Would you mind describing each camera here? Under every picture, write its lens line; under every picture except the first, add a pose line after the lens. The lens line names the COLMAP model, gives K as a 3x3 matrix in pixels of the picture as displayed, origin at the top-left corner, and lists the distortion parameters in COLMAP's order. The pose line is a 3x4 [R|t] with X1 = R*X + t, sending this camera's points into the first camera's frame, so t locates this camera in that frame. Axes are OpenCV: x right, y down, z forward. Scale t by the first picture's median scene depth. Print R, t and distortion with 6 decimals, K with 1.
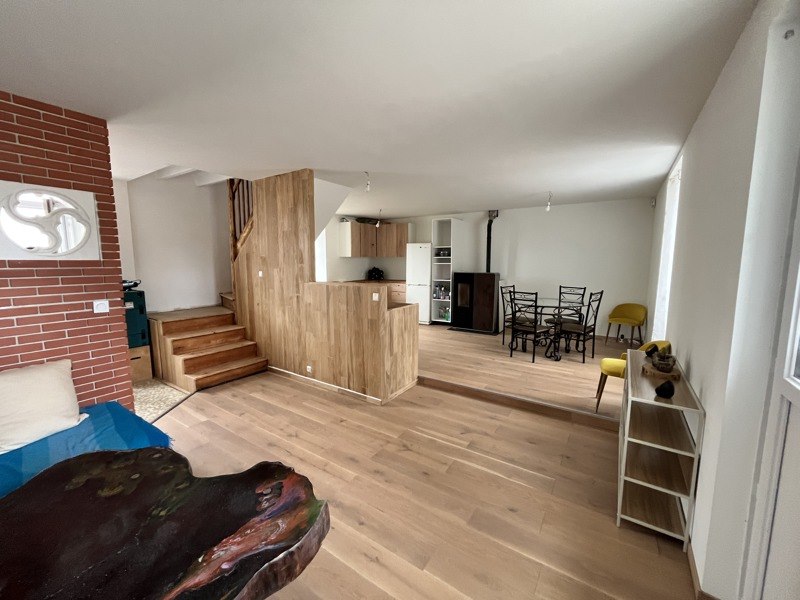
lens RADIAL K [[325.6, 0, 400.1], [0, 325.6, 297.2], [0, 0, 1]] dist [-0.000350, 0.000002]
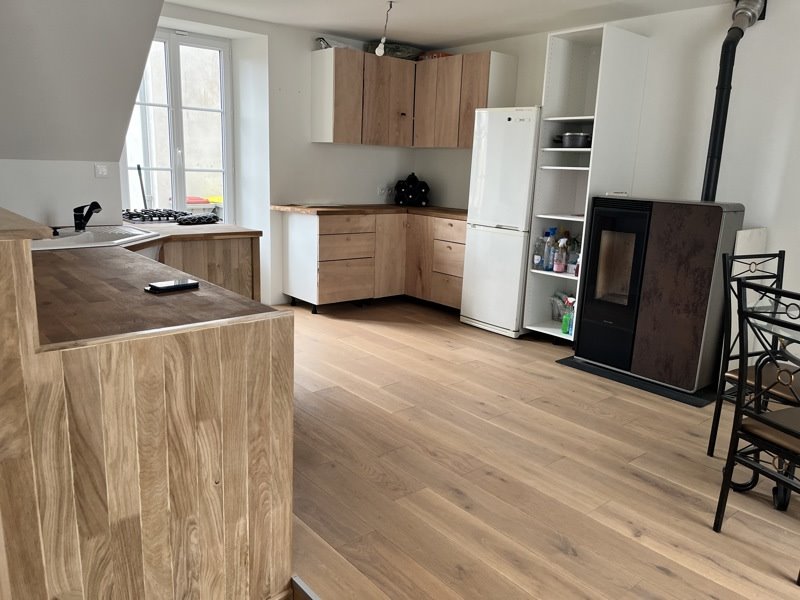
lens RADIAL K [[605.5, 0, 399.0], [0, 605.5, 304.2], [0, 0, 1]] dist [0.002906, -0.005809]
pose [[0.960314, 0.098611, -0.260906, 0.140663], [-0.069539, 0.990525, 0.118422, -0.024871], [0.270112, -0.095579, 0.958073, 0.329285]]
